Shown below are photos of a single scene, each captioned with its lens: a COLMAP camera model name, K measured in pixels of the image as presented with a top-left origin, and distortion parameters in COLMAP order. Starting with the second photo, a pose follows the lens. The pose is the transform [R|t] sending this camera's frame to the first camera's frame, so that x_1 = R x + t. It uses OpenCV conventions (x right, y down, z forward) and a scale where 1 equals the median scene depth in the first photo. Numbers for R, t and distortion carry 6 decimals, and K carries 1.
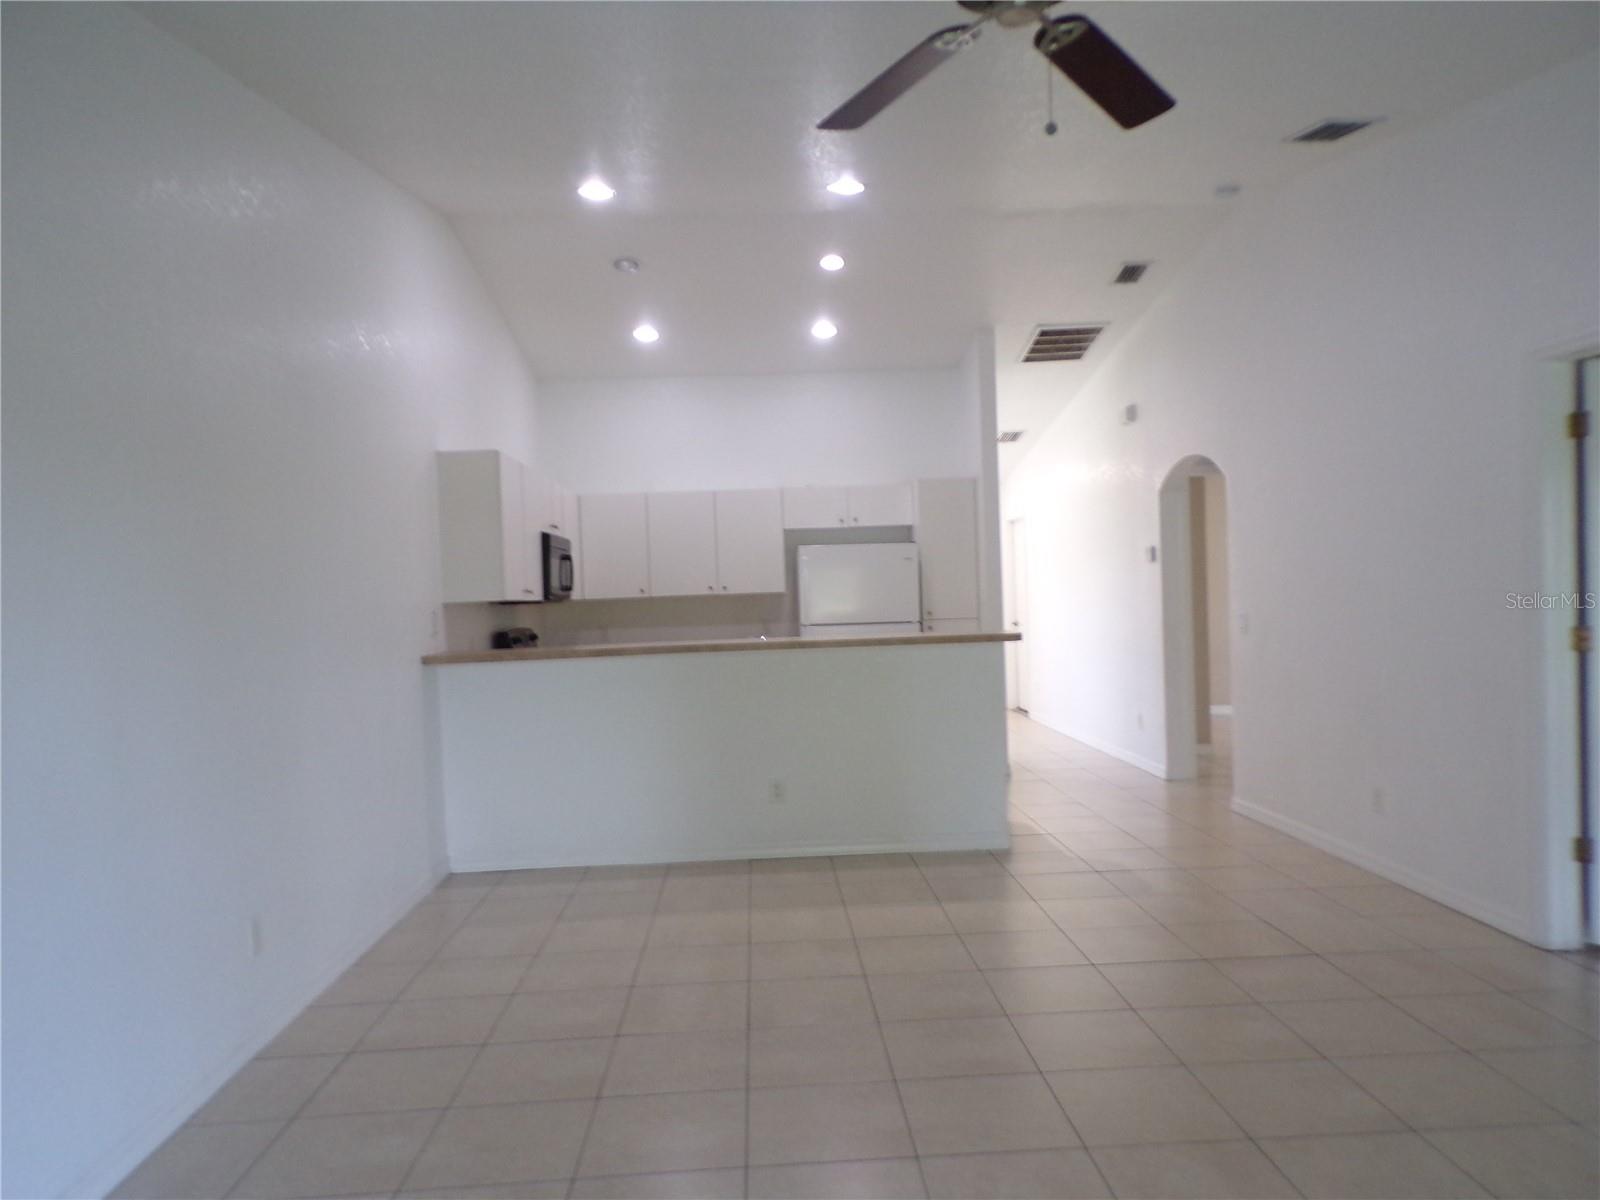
lens RADIAL K [[1093.8, 0, 804.3], [0, 1093.8, 609.1], [0, 0, 1]] dist [0.005606, -0.005273]
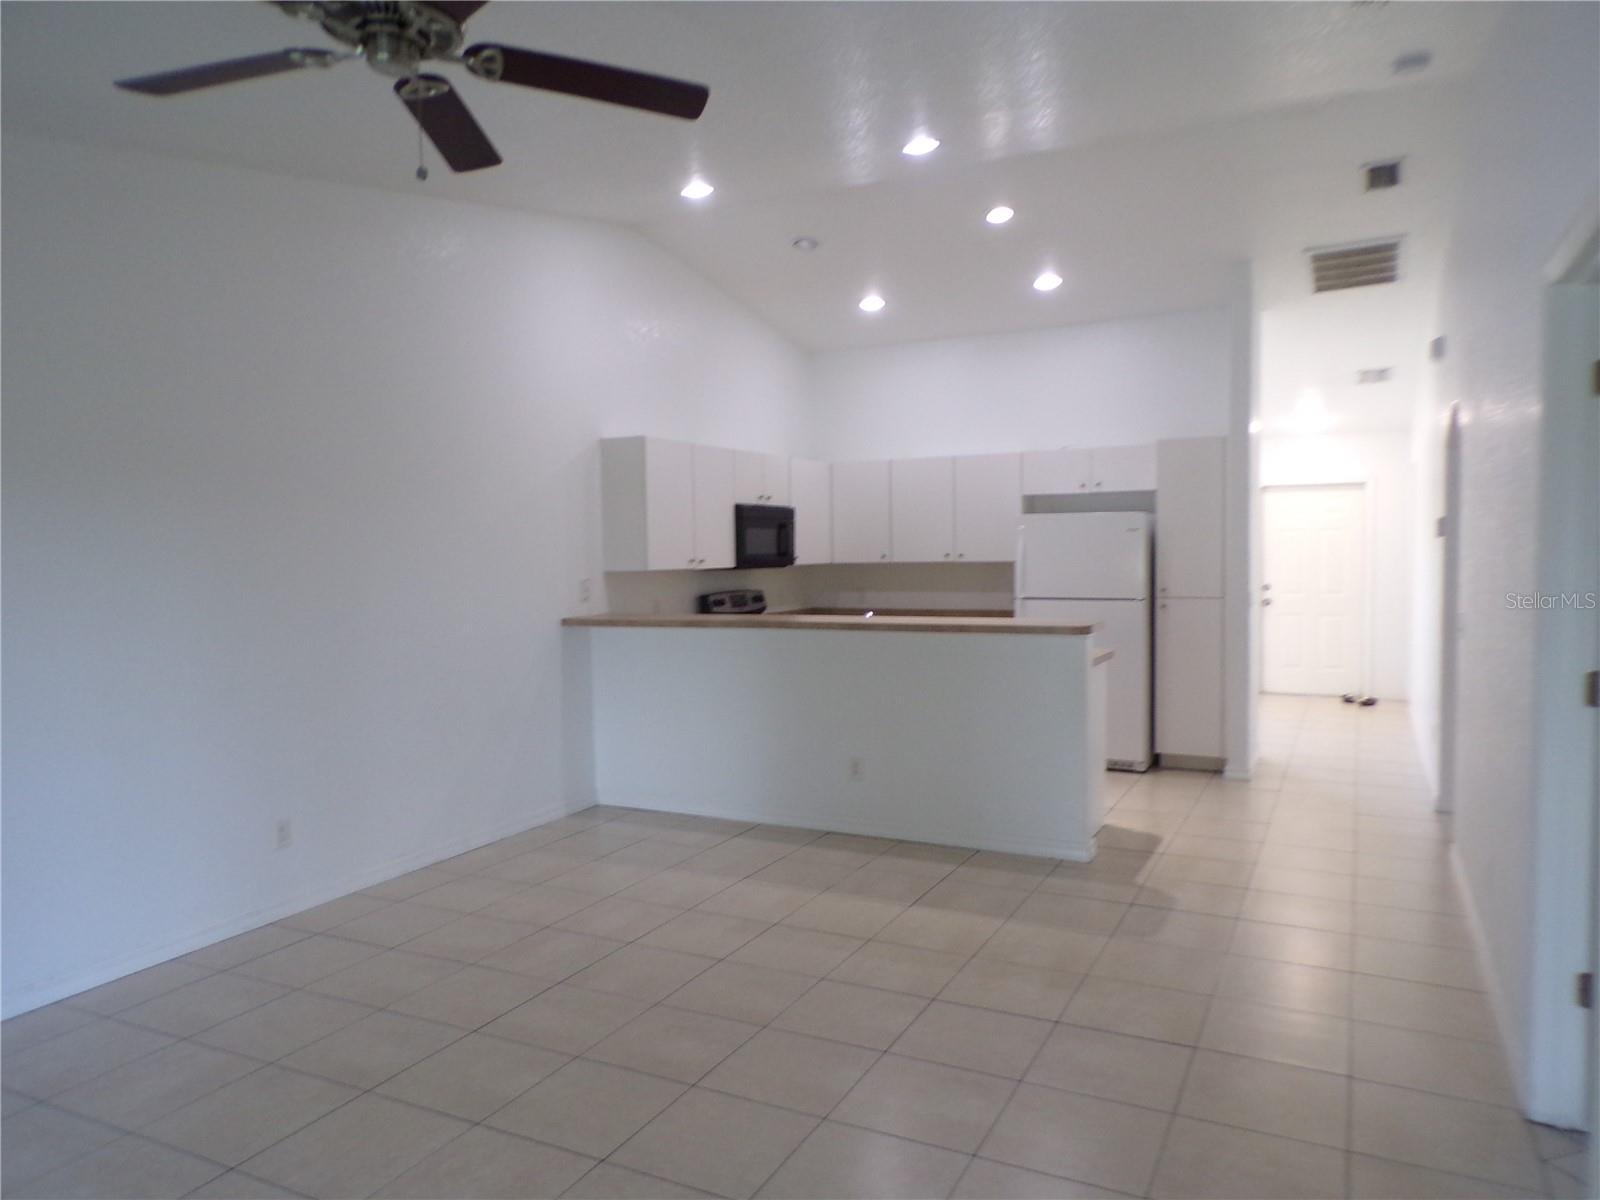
lens RADIAL K [[1098.3, 0, 800.0], [0, 1098.3, 598.6], [0, 0, 1]] dist [0.003039, 0.001235]
pose [[0.868499, 0.043513, -0.493778, 0.298658], [-0.021660, 0.998520, 0.049895, -0.027535], [0.495218, -0.032639, 0.868156, 0.074012]]
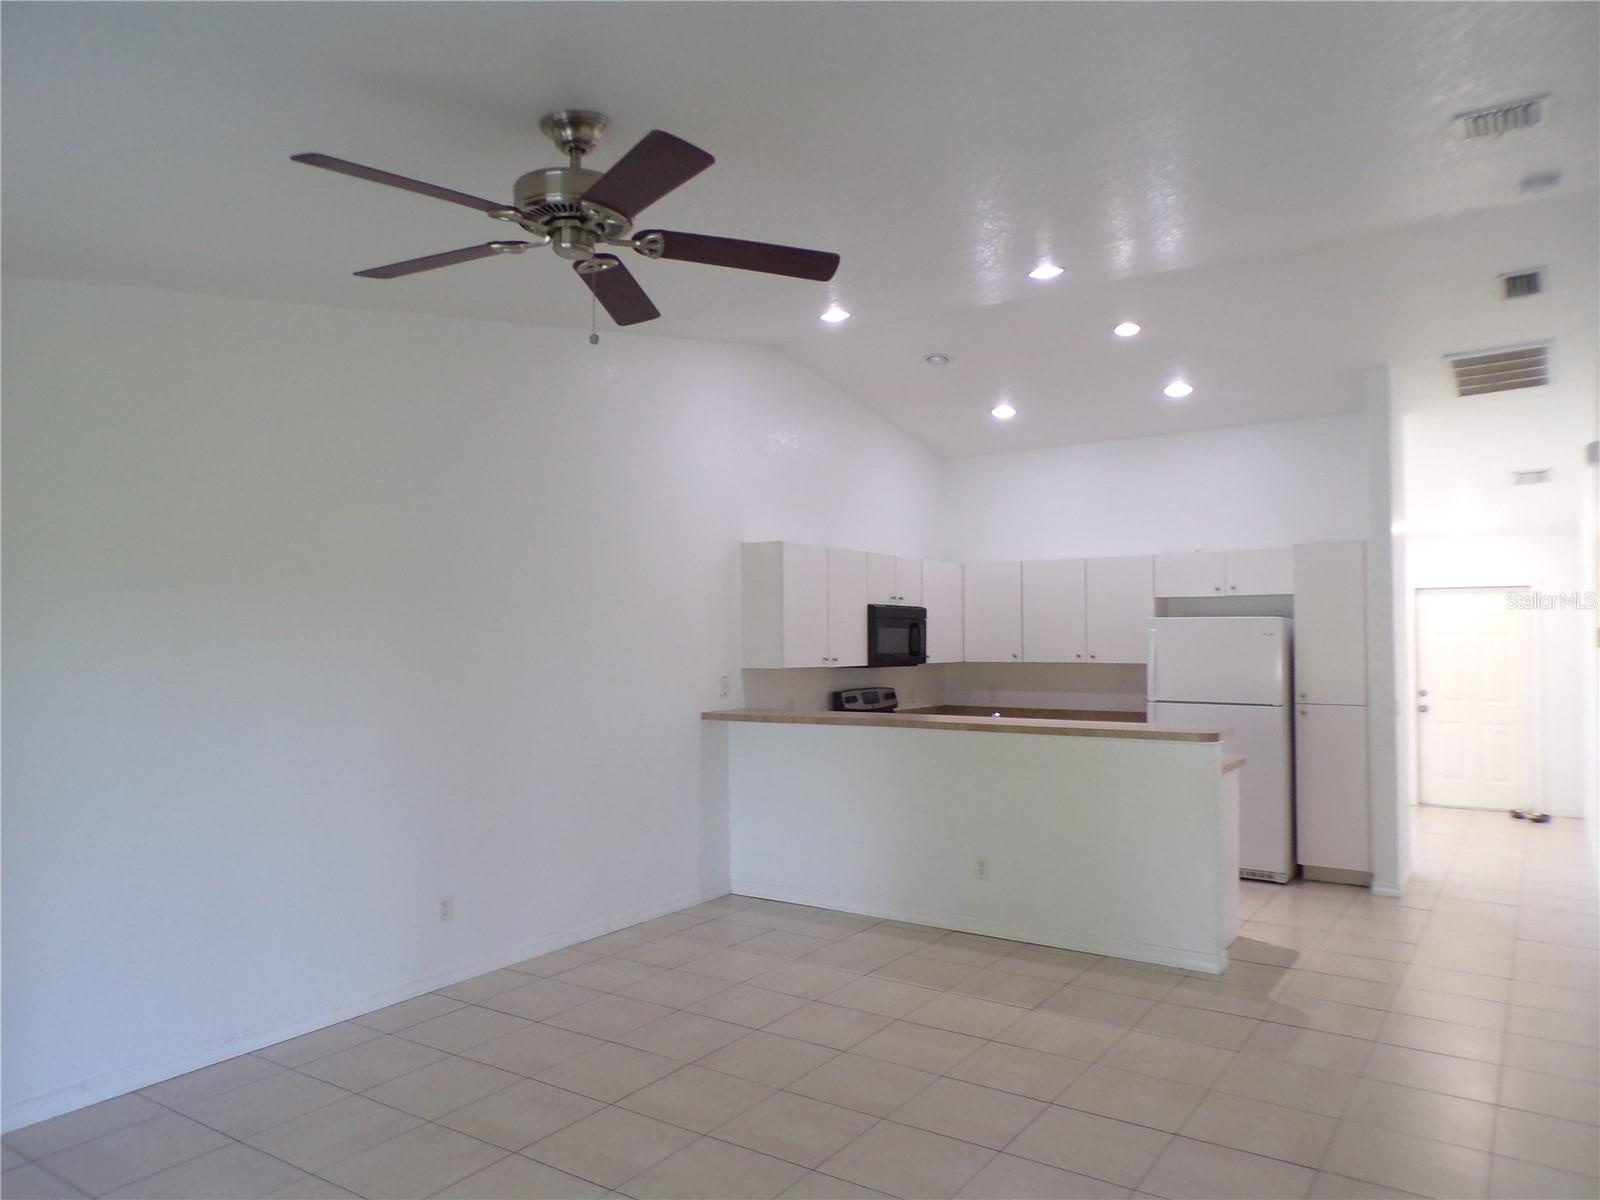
lens RADIAL K [[1099.2, 0, 800.7], [0, 1099.2, 598.8], [0, 0, 1]] dist [0.011362, 0.000824]
pose [[0.799053, 0.010013, -0.601177, 0.321739], [-0.033846, 0.999025, -0.028346, -0.035246], [0.600307, 0.042997, 0.798613, 0.048757]]
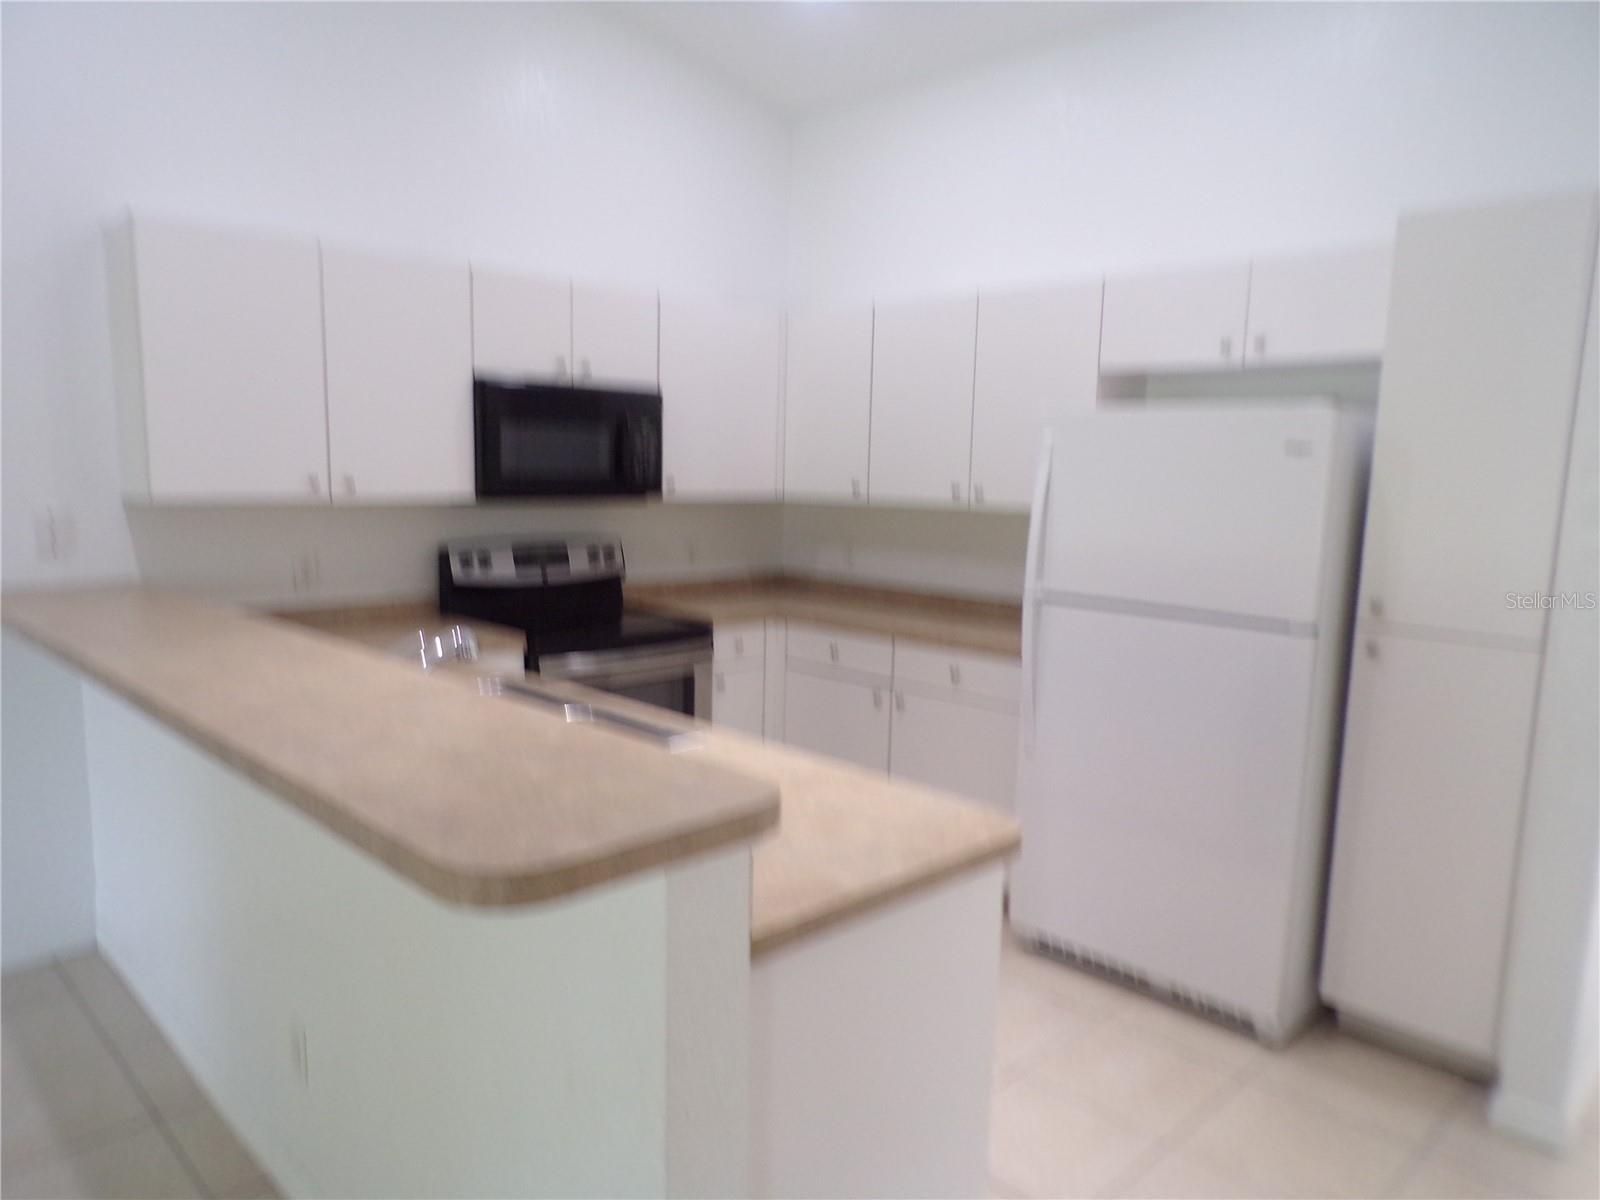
lens RADIAL K [[1117.2, 0, 783.4], [0, 1117.2, 589.4], [0, 0, 1]] dist [0.004209, -0.026887]
pose [[0.659603, 0.134129, -0.739549, 0.250991], [-0.055387, 0.989947, 0.130143, -0.037828], [0.749571, -0.044881, 0.660401, 0.621231]]
